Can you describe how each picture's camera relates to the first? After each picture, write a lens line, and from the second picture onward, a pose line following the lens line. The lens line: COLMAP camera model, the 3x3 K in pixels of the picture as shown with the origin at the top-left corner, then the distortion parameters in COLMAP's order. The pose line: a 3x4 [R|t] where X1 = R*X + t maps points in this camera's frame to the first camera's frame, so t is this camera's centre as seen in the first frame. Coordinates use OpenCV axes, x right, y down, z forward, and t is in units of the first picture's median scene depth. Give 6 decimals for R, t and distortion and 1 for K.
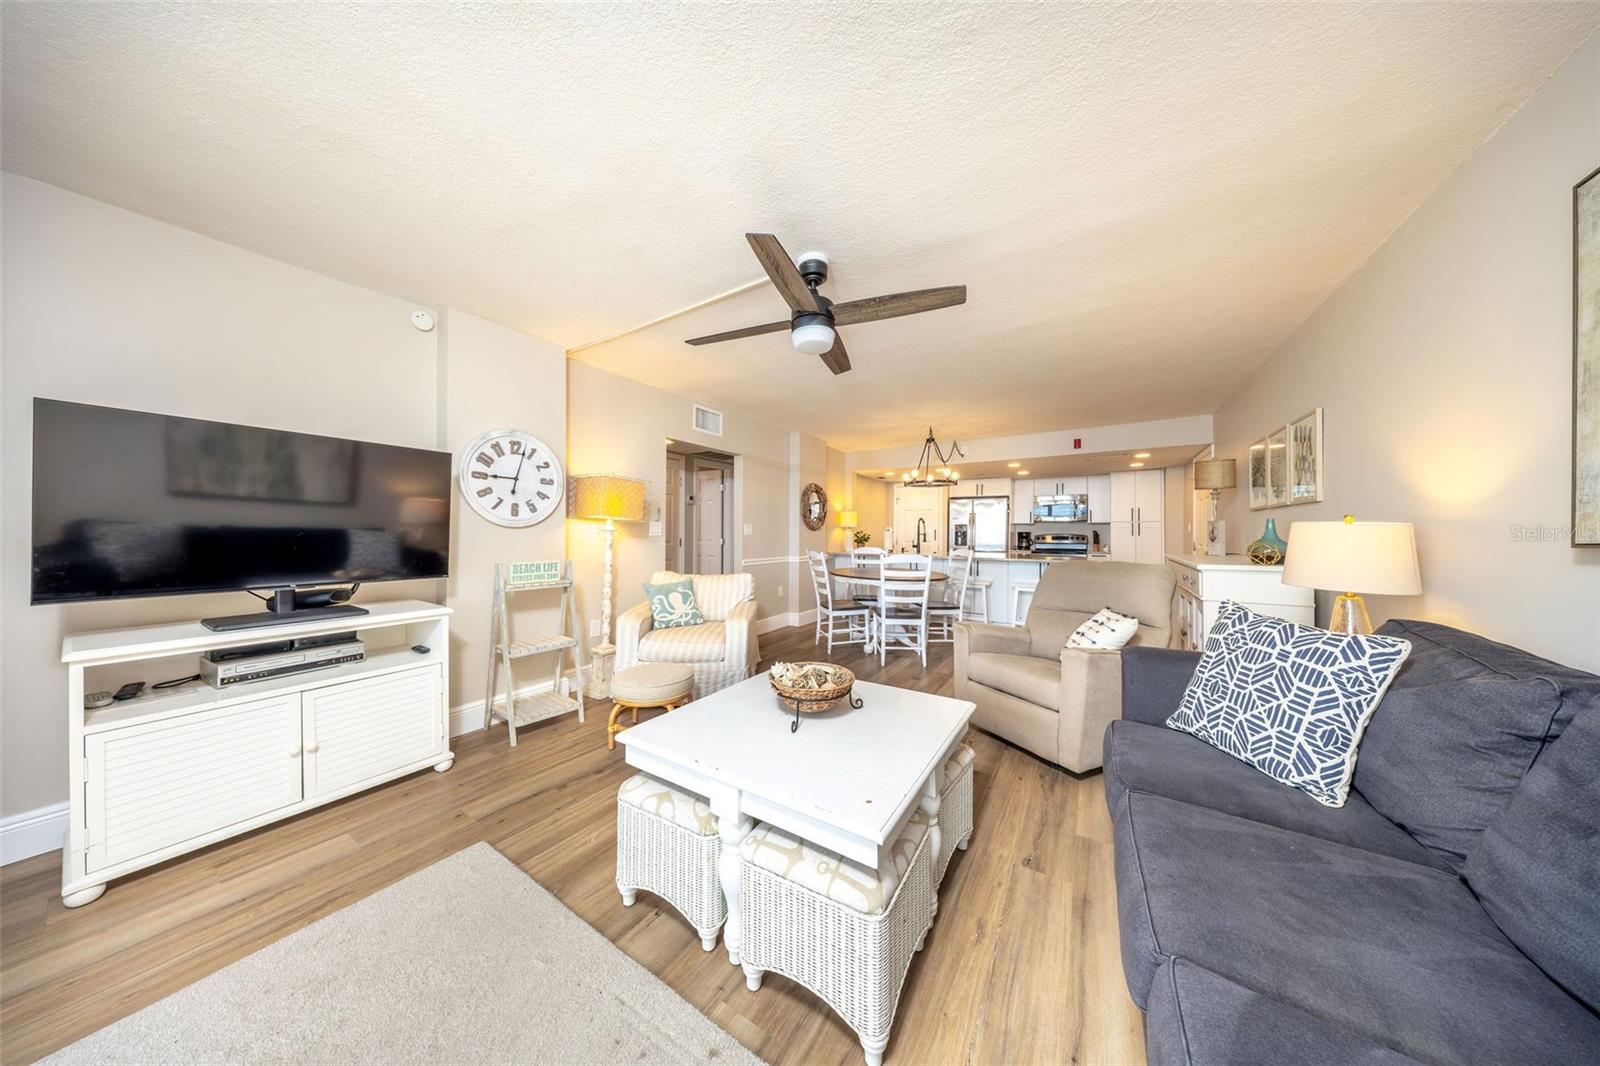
lens RADIAL K [[458.5, 0, 802.6], [0, 458.5, 531.1], [0, 0, 1]] dist [0.003157, -0.001132]
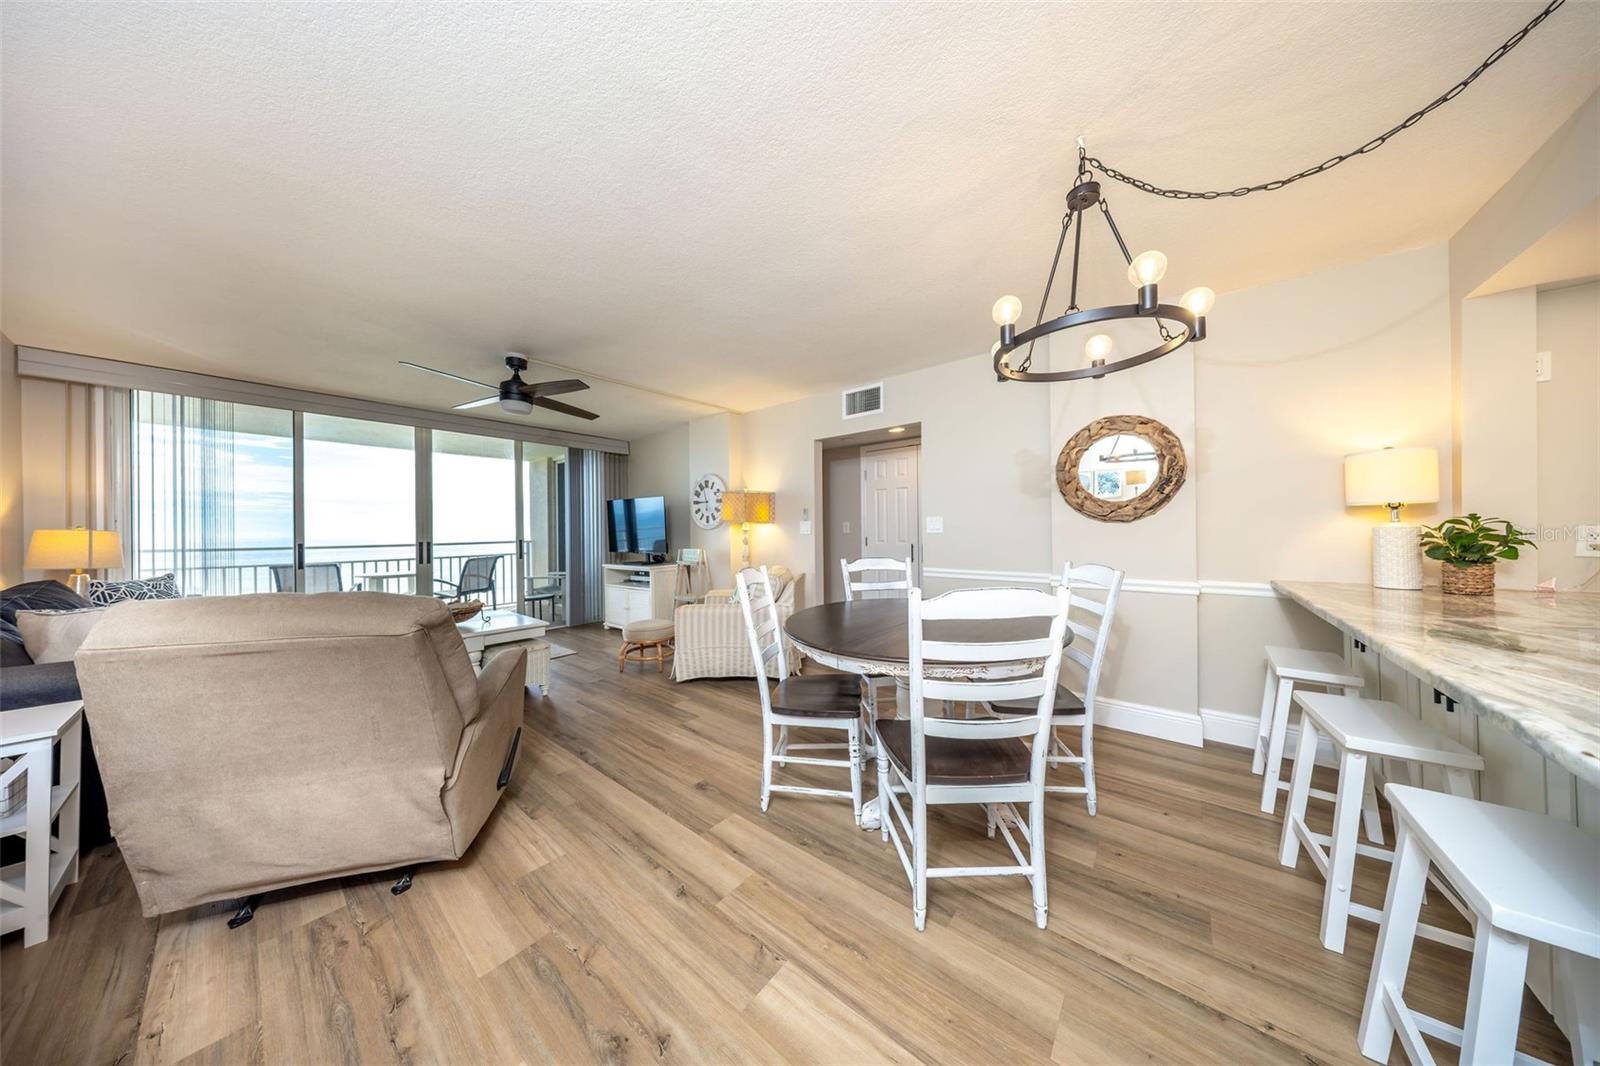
lens RADIAL K [[458.5, 0, 801.6], [0, 458.5, 529.1], [0, 0, 1]] dist [0.003157, -0.001132]
pose [[-0.120855, -0.007534, -0.992642, 0.759811], [0.013942, 0.999860, -0.009286, 0.008242], [0.992572, -0.014962, -0.120733, 1.119651]]
